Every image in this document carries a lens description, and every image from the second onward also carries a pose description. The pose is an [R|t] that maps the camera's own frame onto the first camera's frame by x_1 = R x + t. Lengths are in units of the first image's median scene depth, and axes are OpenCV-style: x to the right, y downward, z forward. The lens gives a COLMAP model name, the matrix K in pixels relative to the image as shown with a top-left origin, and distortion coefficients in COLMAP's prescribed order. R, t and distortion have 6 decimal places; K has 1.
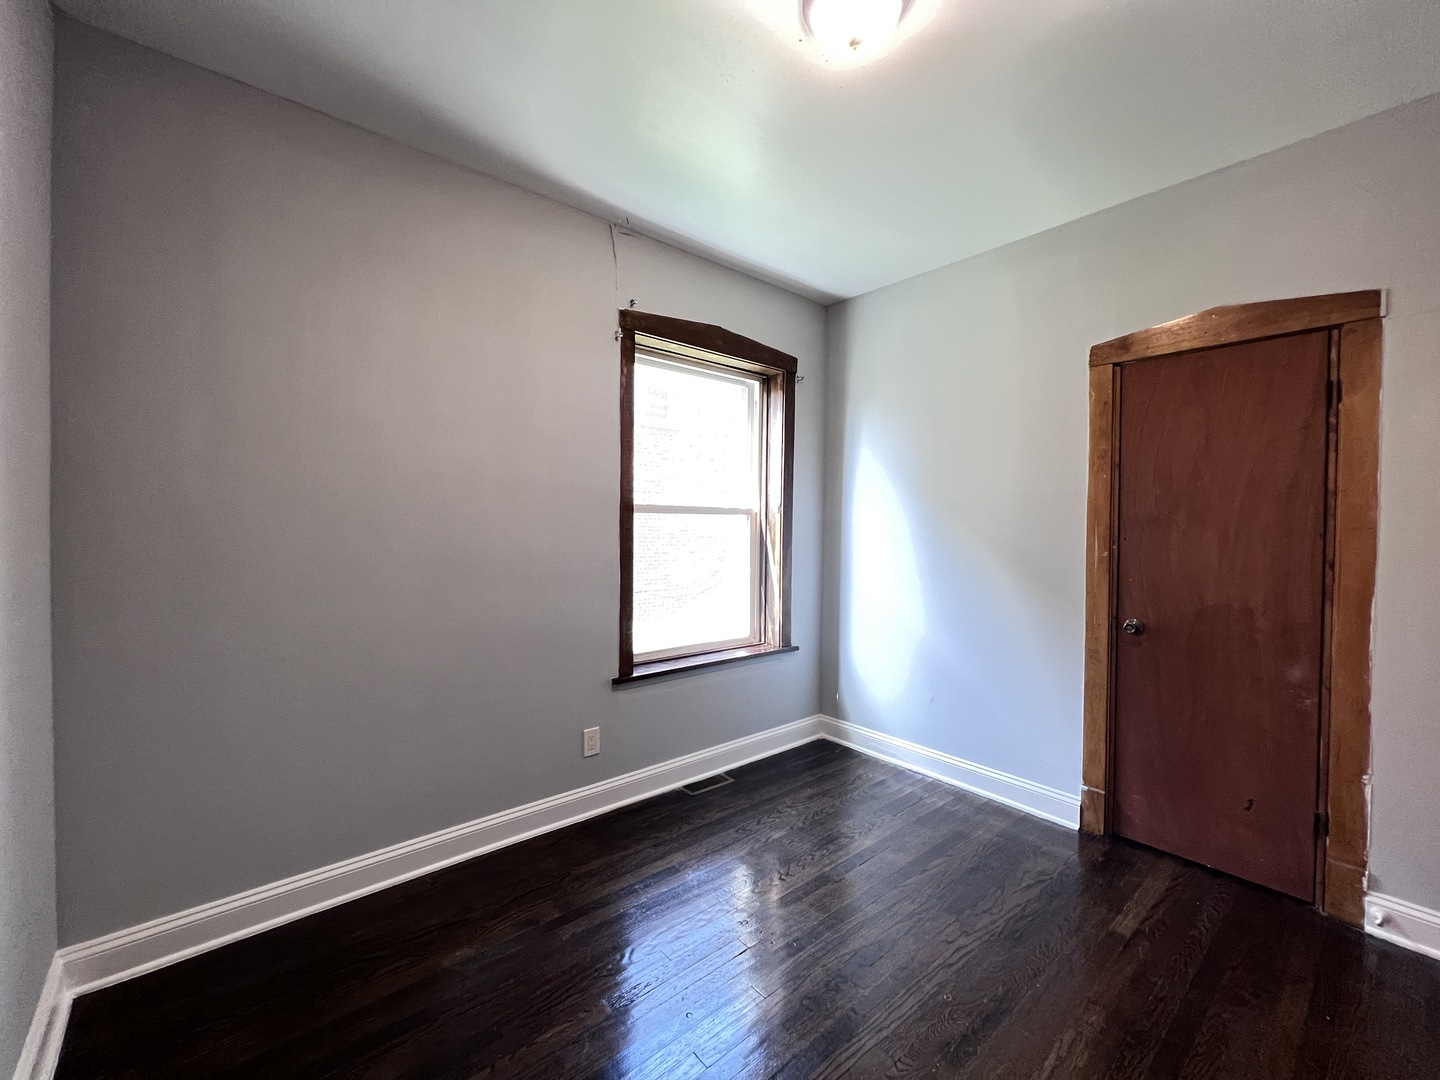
lens RADIAL K [[580.5, 0, 711.0], [0, 580.5, 533.0], [0, 0, 1]] dist [-0.004982, 0.001272]
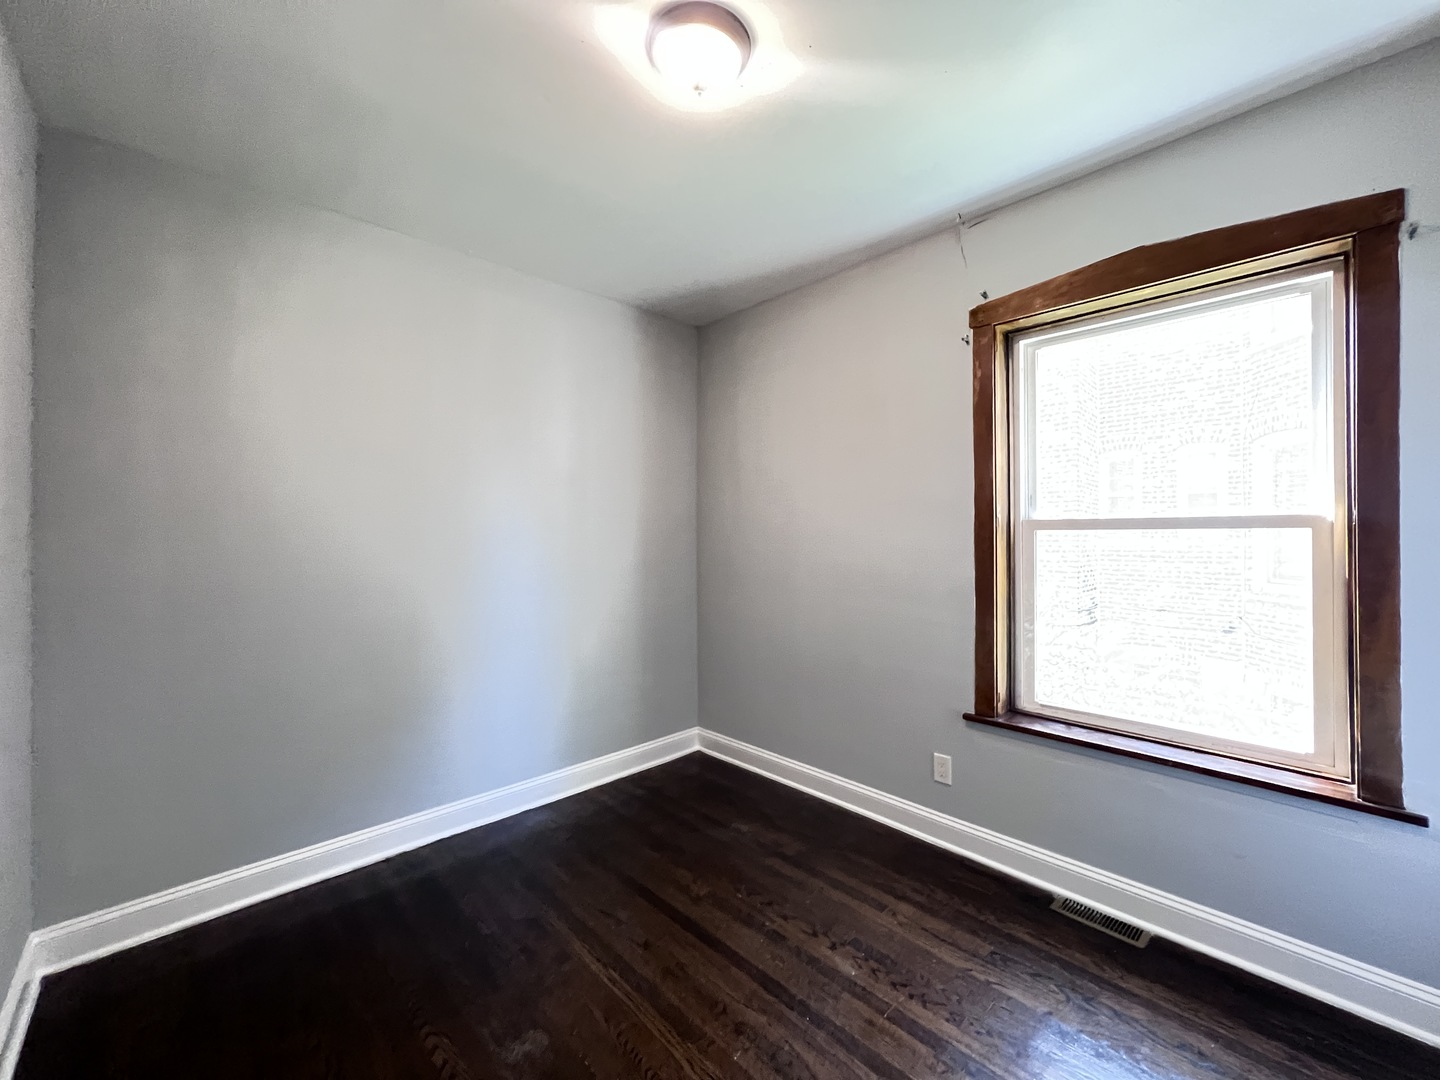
lens RADIAL K [[580.5, 0, 723.7], [0, 580.5, 541.7], [0, 0, 1]] dist [-0.004982, 0.001272]
pose [[0.078090, -0.005630, -0.996930, 0.710856], [-0.021627, 0.999739, -0.007340, -0.003694], [0.996712, 0.022134, 0.077947, 0.539203]]
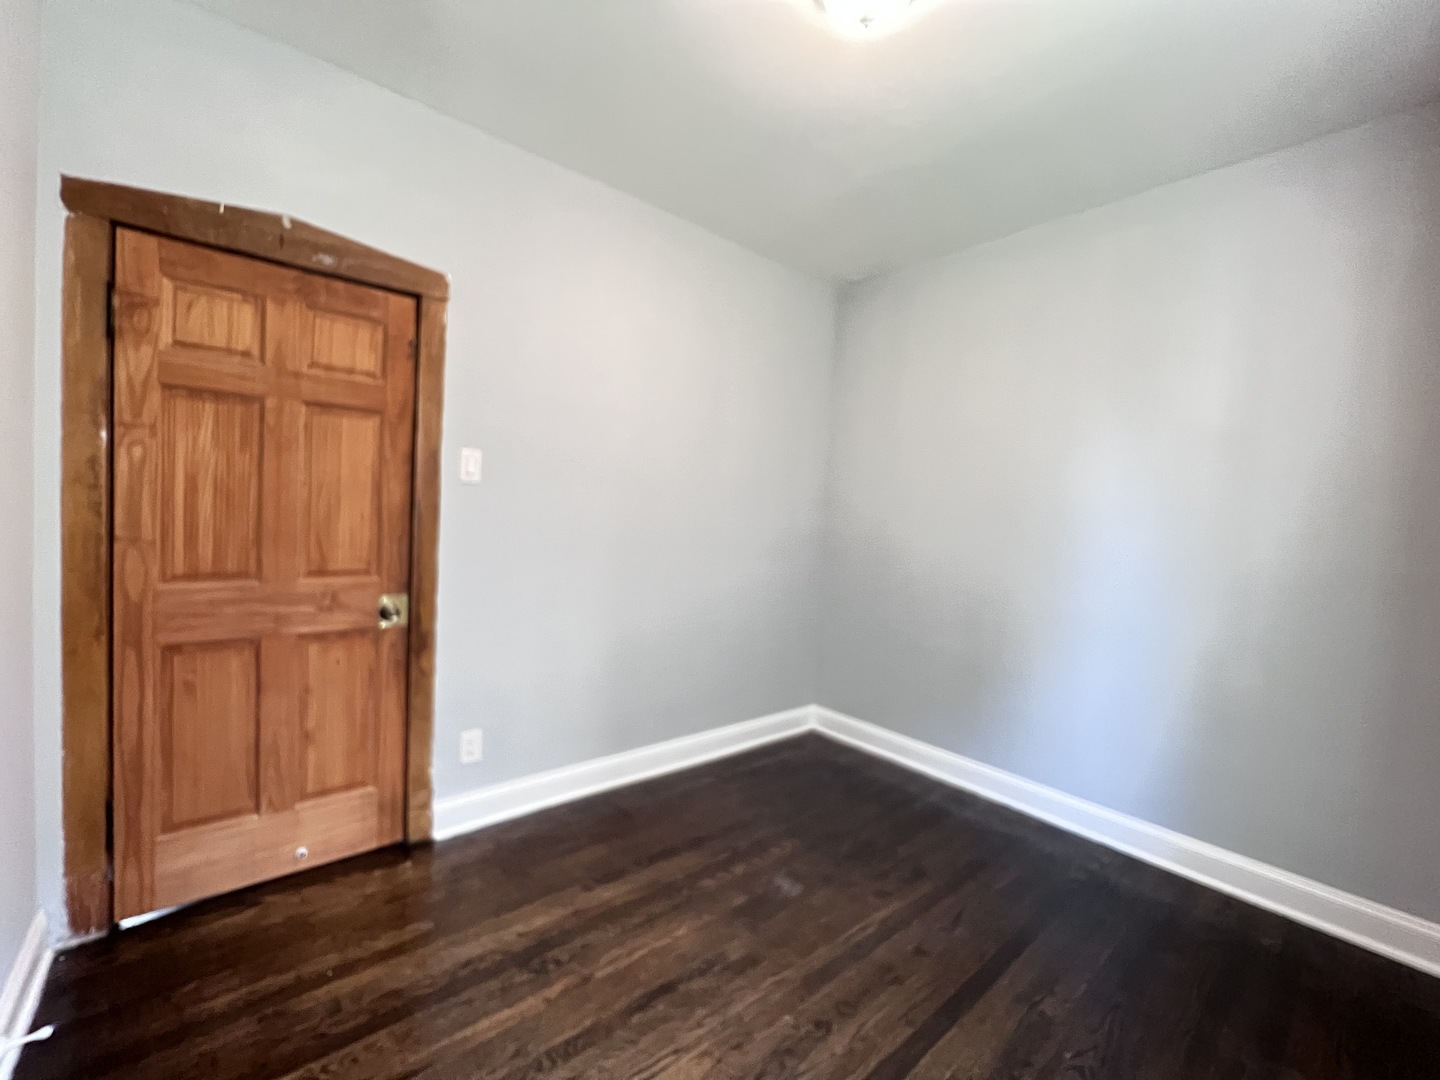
lens RADIAL K [[583.8, 0, 707.6], [0, 583.8, 535.4], [0, 0, 1]] dist [-0.020762, 0.001500]
pose [[-0.998690, -0.051087, 0.003050, 0.255372], [-0.050868, 0.997428, 0.050505, 0.000140], [-0.005622, 0.050283, -0.998719, 1.132282]]
